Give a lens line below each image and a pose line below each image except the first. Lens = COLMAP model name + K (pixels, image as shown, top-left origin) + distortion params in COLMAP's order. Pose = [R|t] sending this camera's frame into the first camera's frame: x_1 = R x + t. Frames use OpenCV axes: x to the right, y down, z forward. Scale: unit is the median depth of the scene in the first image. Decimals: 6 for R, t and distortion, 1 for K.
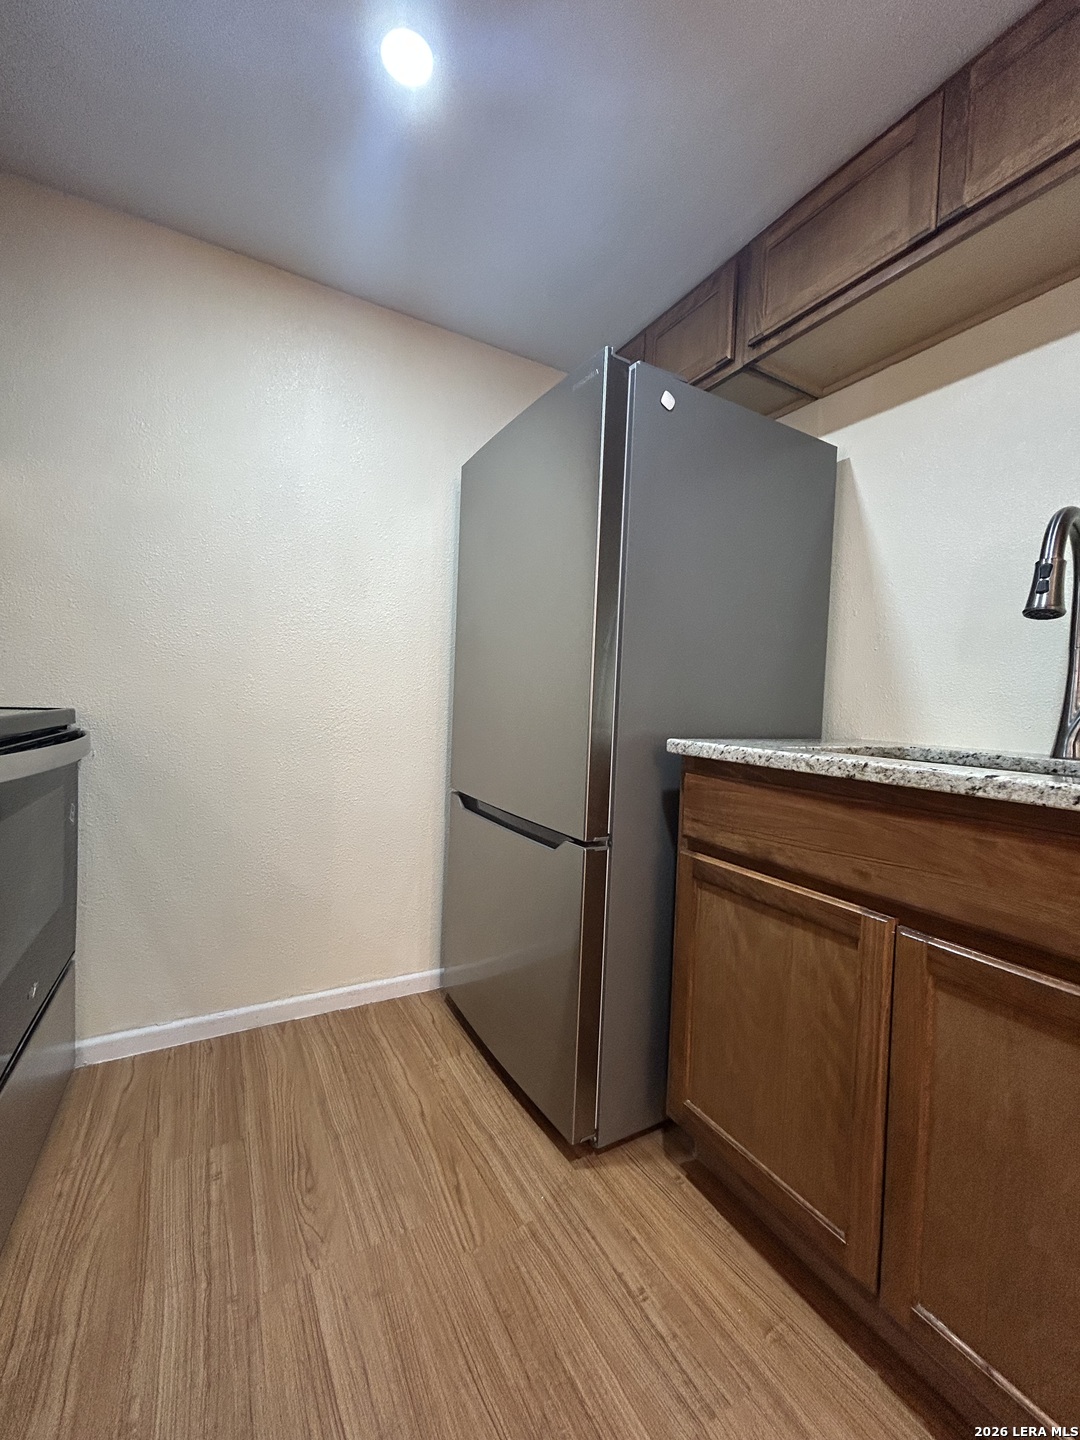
lens RADIAL K [[582.4, 0, 541.1], [0, 582.4, 719.3], [0, 0, 1]] dist [-0.000623, -0.000204]
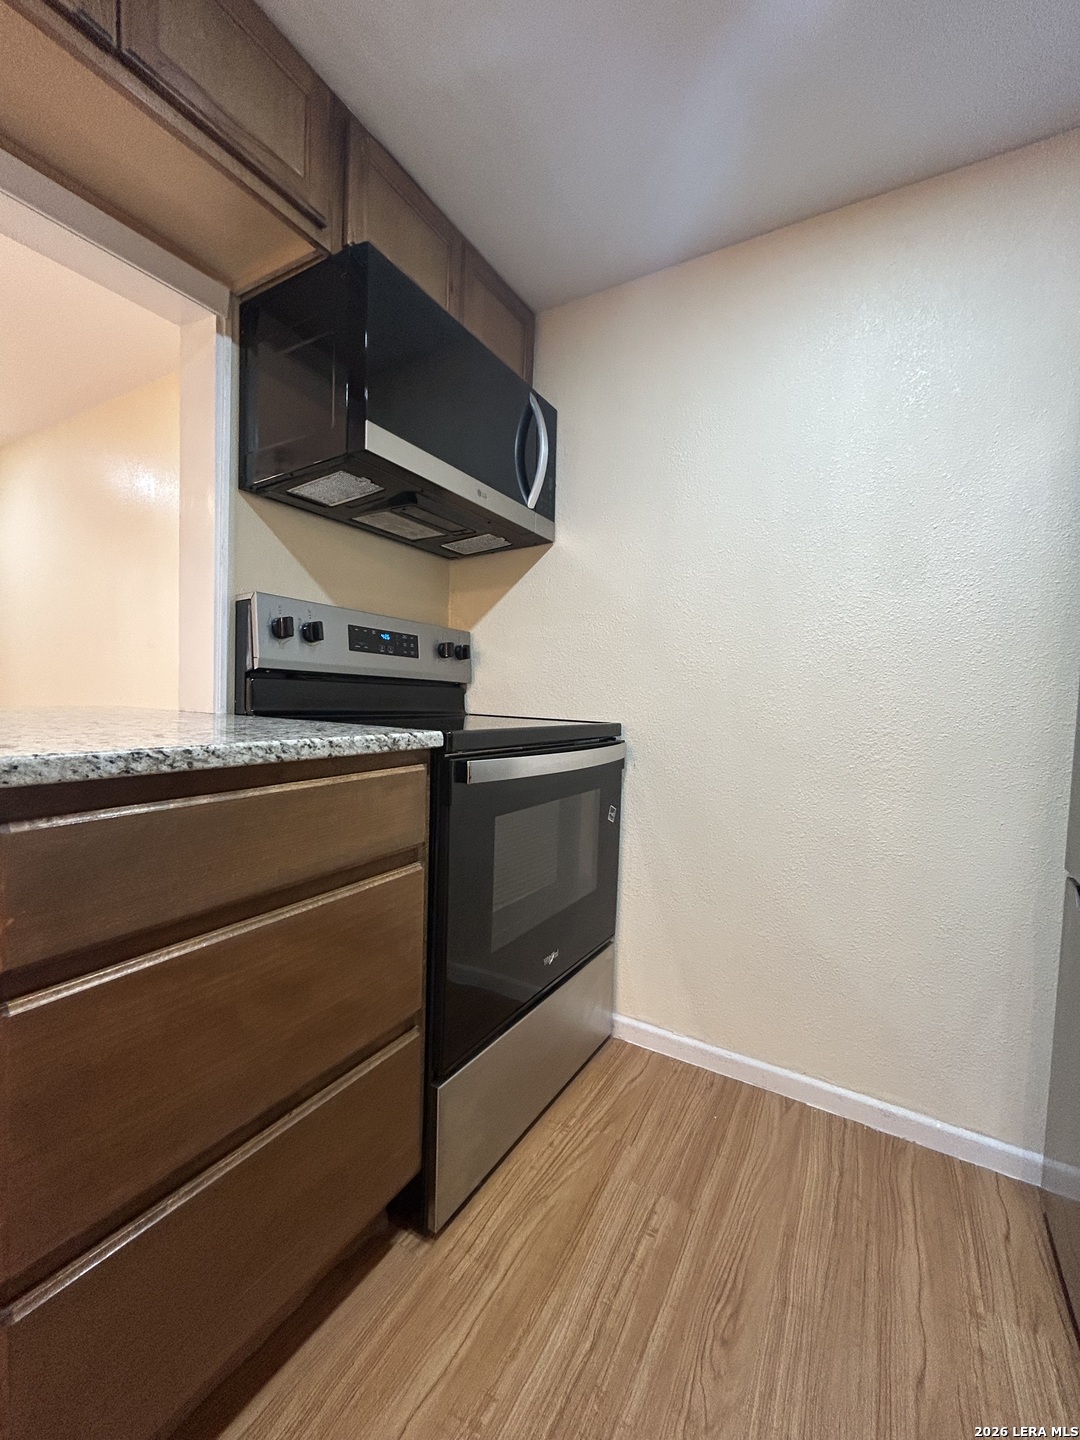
lens RADIAL K [[582.4, 0, 540.7], [0, 582.4, 718.6], [0, 0, 1]] dist [-0.000623, -0.000204]
pose [[0.505423, 0.019220, -0.862658, 0.107249], [-0.045366, 0.998961, -0.004323, -0.015010], [0.861678, 0.041321, 0.505770, 0.272788]]
